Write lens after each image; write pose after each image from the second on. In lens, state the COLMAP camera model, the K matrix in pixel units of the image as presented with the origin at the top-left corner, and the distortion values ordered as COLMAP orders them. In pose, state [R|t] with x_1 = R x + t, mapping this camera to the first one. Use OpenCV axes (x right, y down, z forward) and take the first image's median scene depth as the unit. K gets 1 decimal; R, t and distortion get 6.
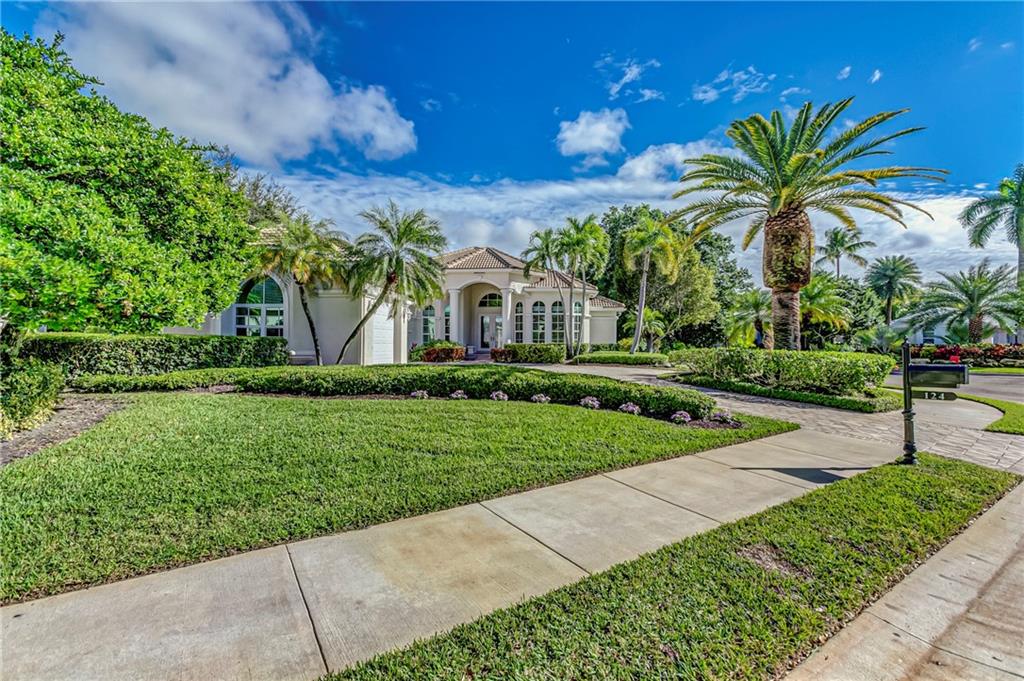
lens RADIAL K [[484.8, 0, 512.0], [0, 484.8, 340.5], [0, 0, 1]] dist [0.000232, 0.000060]
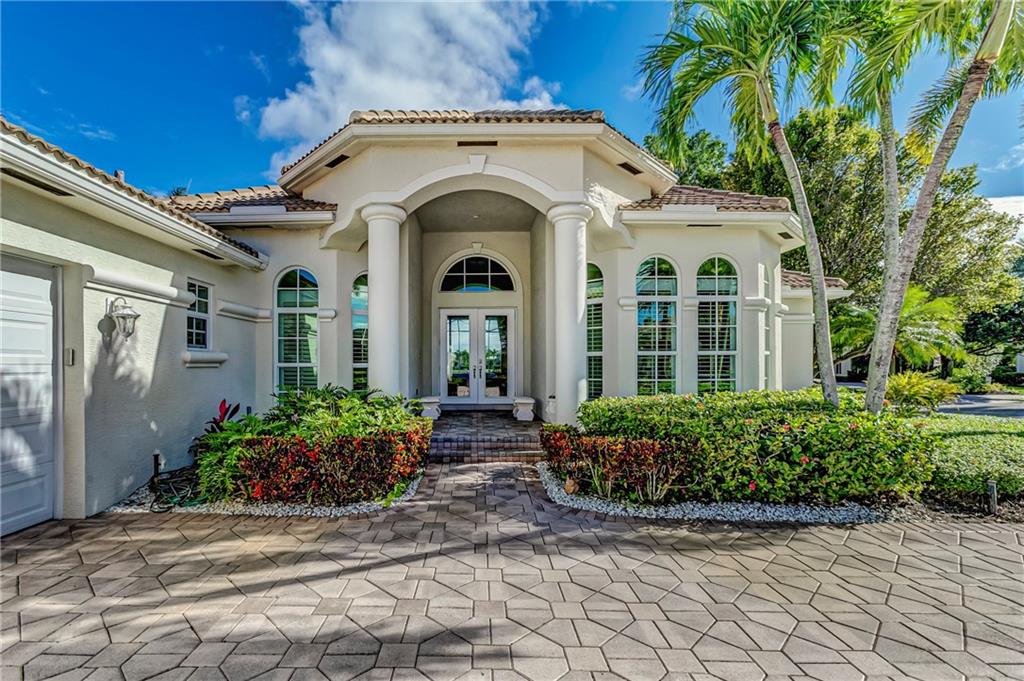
lens RADIAL K [[484.8, 0, 512.0], [0, 484.8, 340.5], [0, 0, 1]] dist [0.000232, 0.000060]
pose [[0.985184, -0.003931, 0.171457, -0.094384], [0.009139, 0.999520, -0.029598, -0.018974], [-0.171258, 0.030727, 0.984747, 0.704940]]
